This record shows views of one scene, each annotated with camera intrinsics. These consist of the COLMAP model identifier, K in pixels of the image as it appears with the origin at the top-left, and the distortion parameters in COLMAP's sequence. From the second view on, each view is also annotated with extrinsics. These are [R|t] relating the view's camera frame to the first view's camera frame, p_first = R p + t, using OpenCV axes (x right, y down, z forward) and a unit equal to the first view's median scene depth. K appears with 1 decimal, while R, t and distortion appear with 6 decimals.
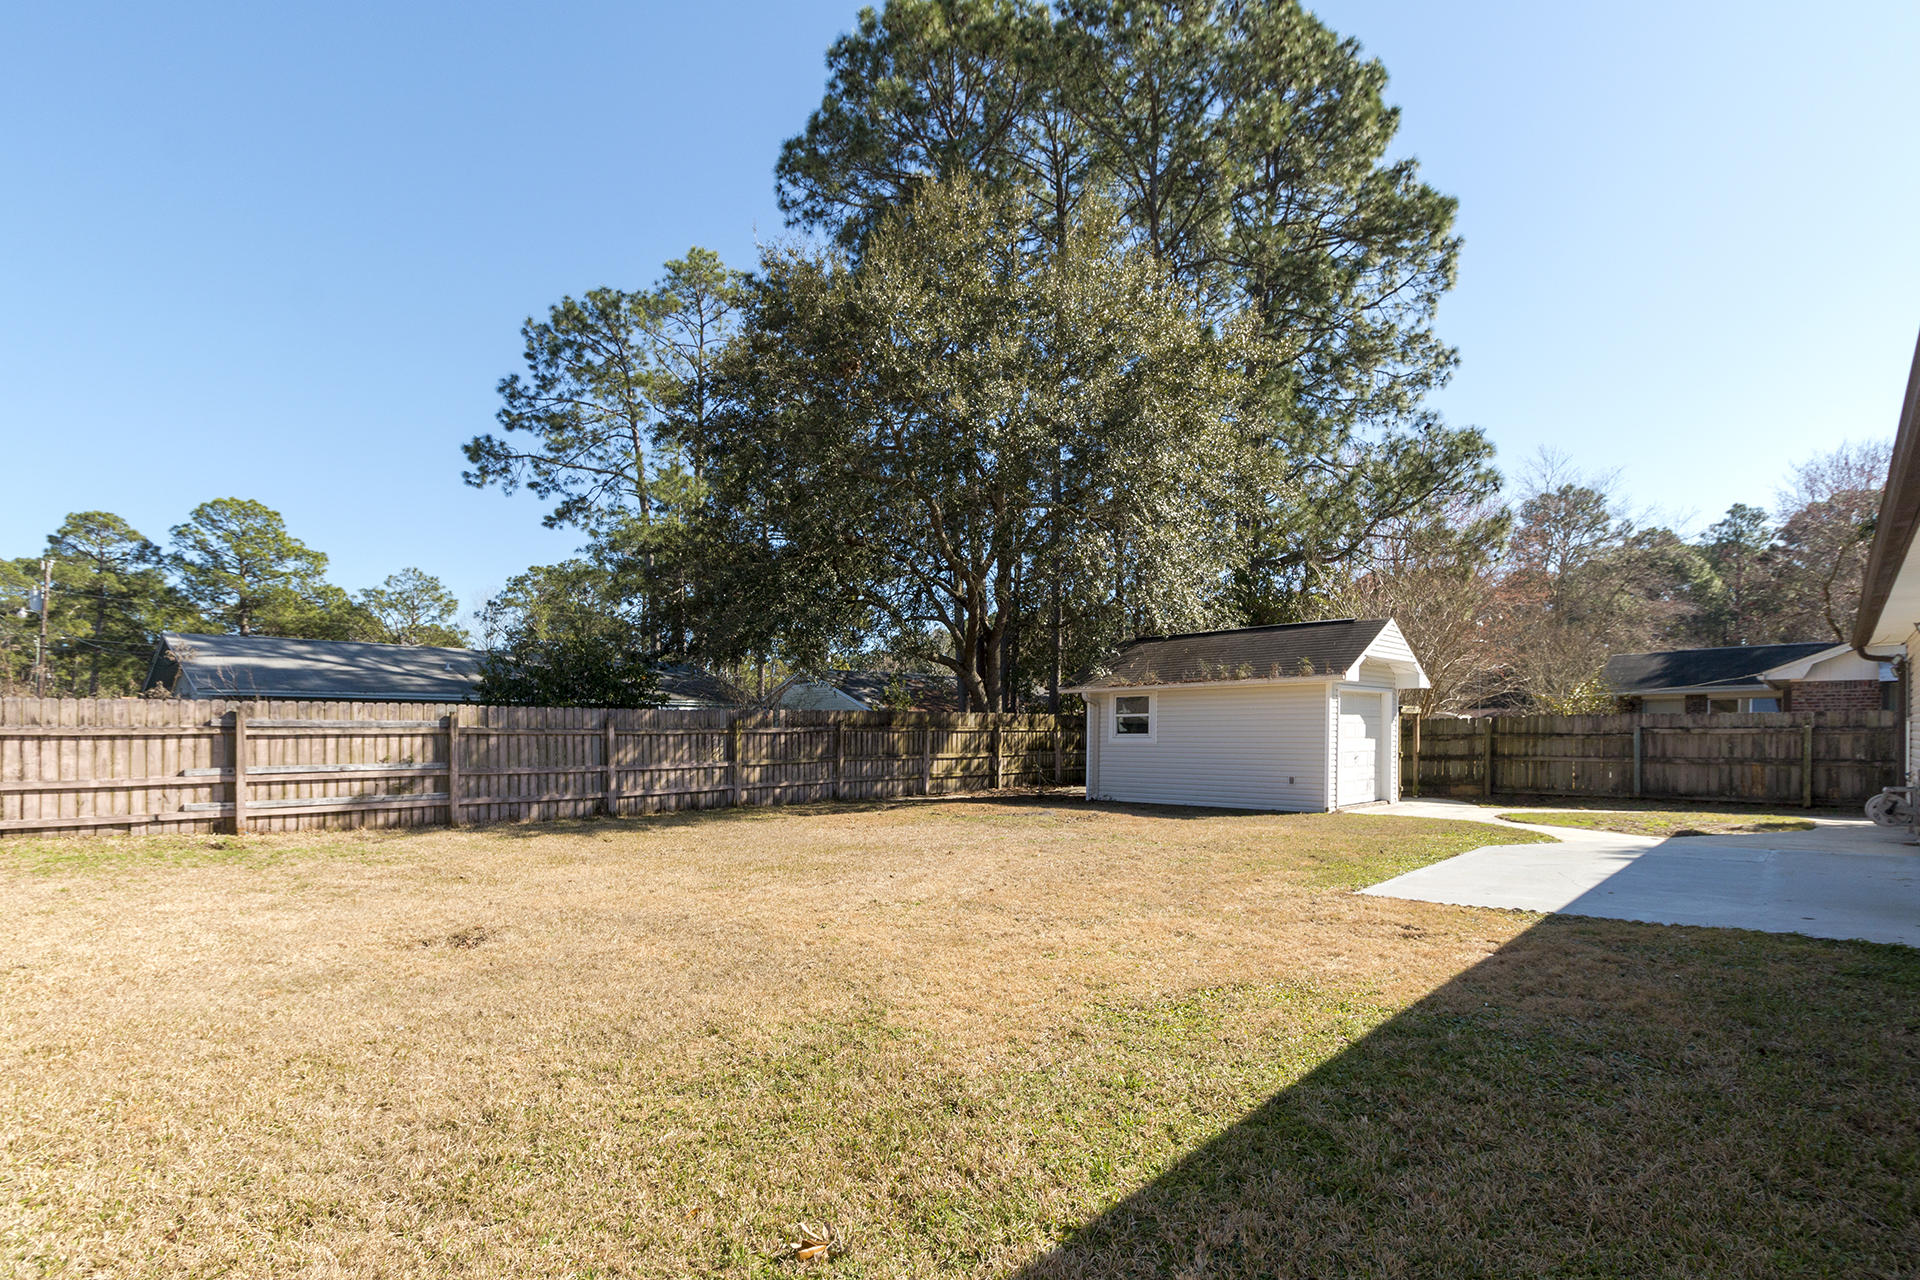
lens RADIAL K [[893.9, 0, 940.7], [0, 893.9, 734.1], [0, 0, 1]] dist [-0.000683, -0.000145]
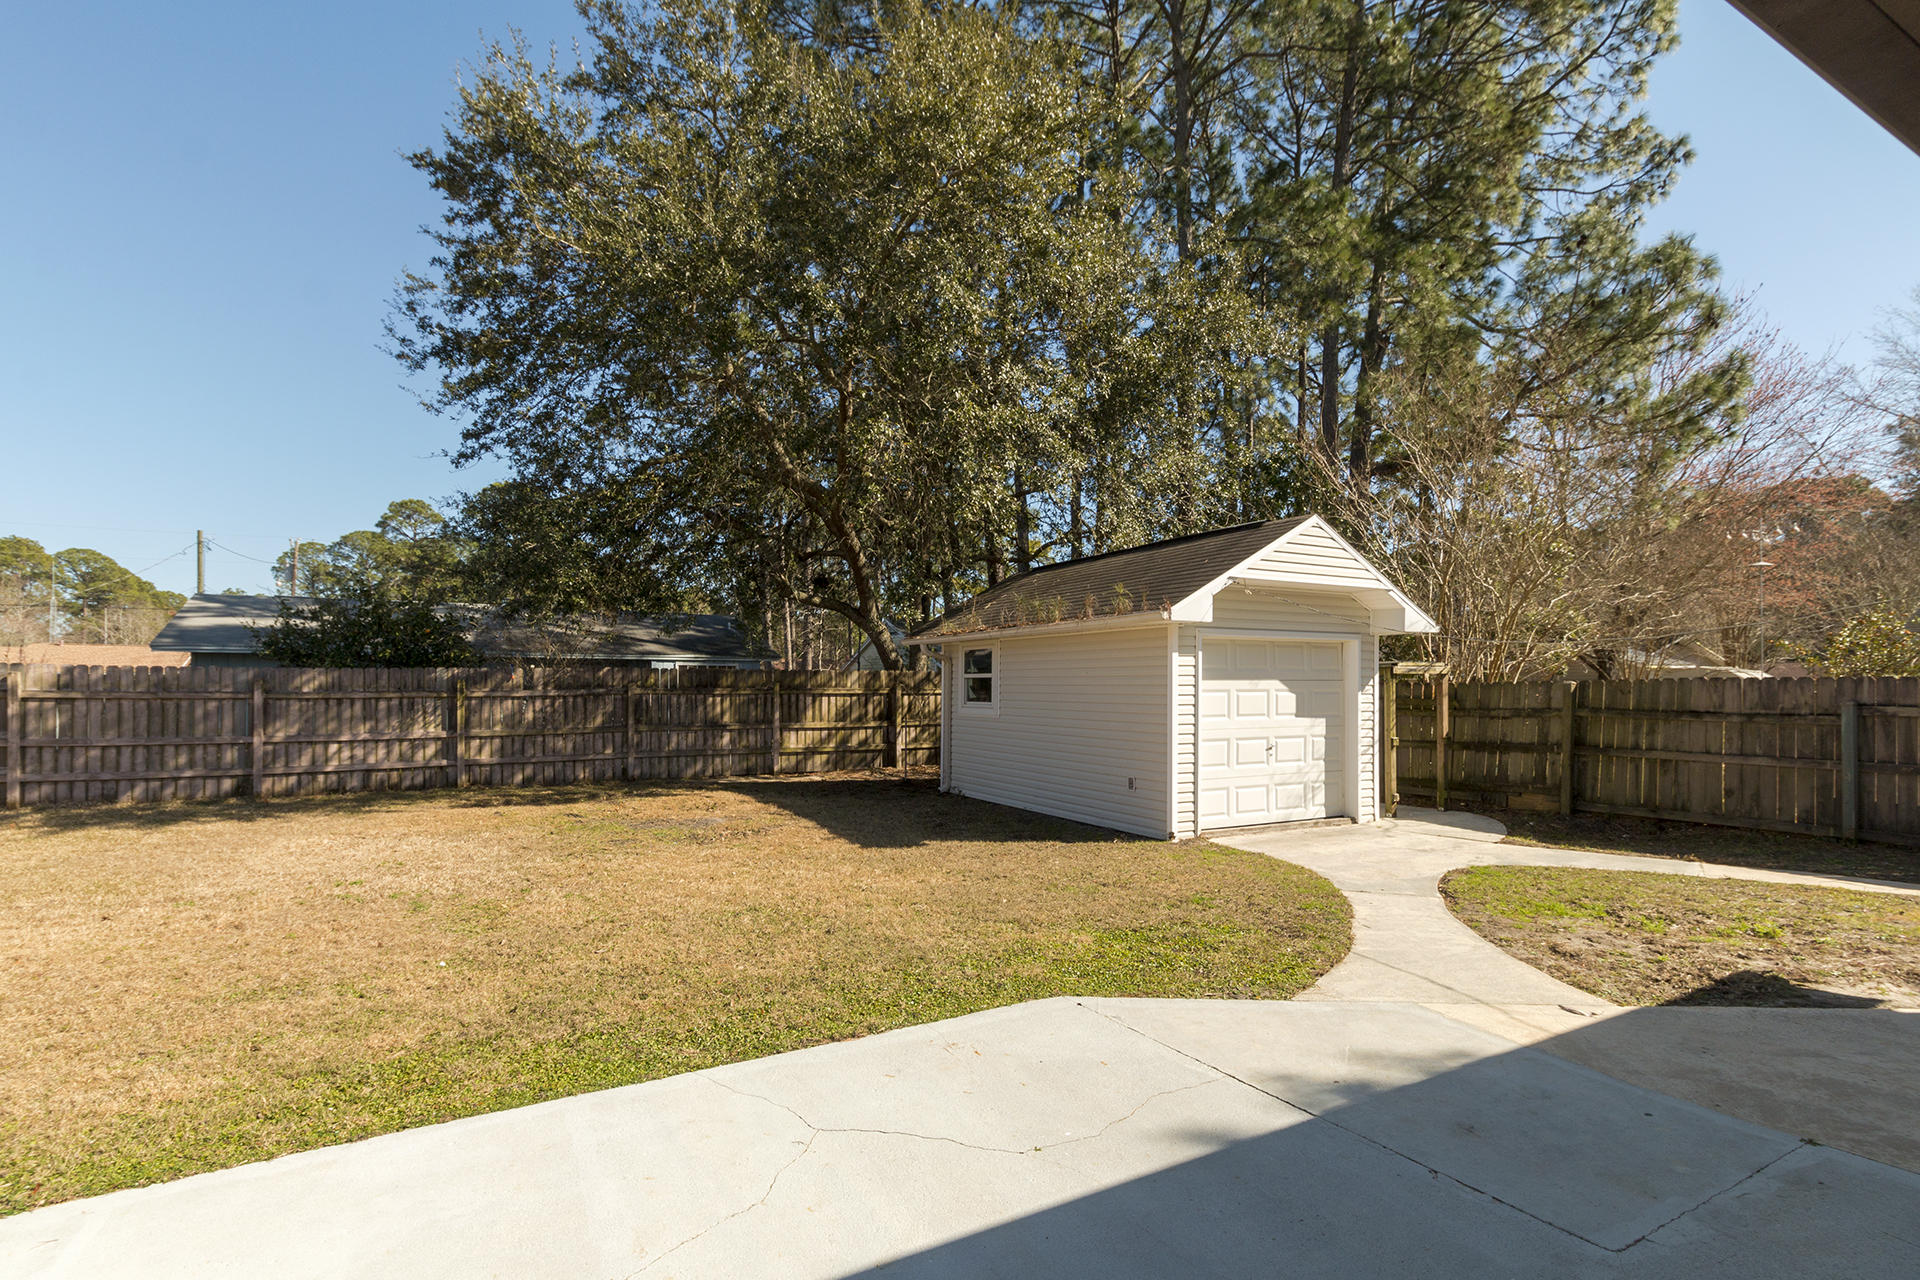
lens RADIAL K [[893.9, 0, 922.1], [0, 893.9, 677.1], [0, 0, 1]] dist [-0.000683, -0.000145]
pose [[0.957205, 0.003171, -0.289393, 0.383811], [-0.006566, 0.999921, -0.010761, -0.012453], [0.289336, 0.012201, 0.957150, 0.321875]]
